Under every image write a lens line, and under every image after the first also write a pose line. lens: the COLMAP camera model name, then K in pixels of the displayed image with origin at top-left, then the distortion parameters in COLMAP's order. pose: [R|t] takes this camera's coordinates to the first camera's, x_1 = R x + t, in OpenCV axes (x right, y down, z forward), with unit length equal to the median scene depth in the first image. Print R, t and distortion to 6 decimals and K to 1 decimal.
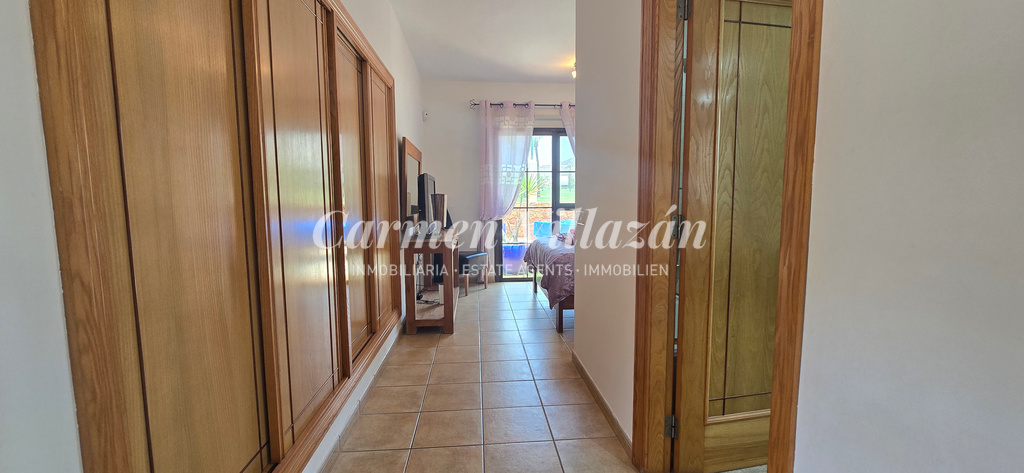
lens RADIAL K [[417.6, 0, 511.2], [0, 417.6, 240.8], [0, 0, 1]] dist [-0.004491, 0.000400]
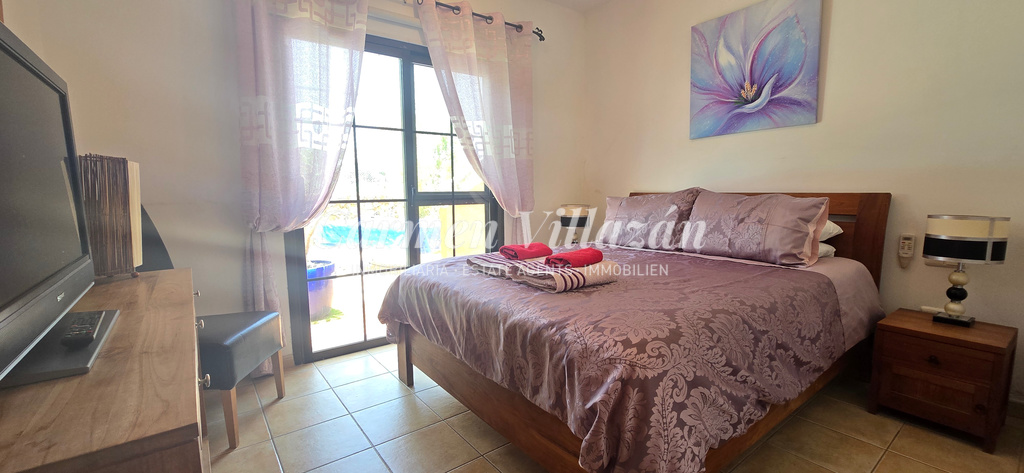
lens RADIAL K [[417.6, 0, 511.2], [0, 417.6, 240.8], [0, 0, 1]] dist [-0.004491, 0.000400]
pose [[0.838392, -0.065892, 0.541071, -0.080303], [0.050838, 0.997792, 0.042738, -0.046346], [-0.542692, -0.008324, 0.839890, 0.510478]]
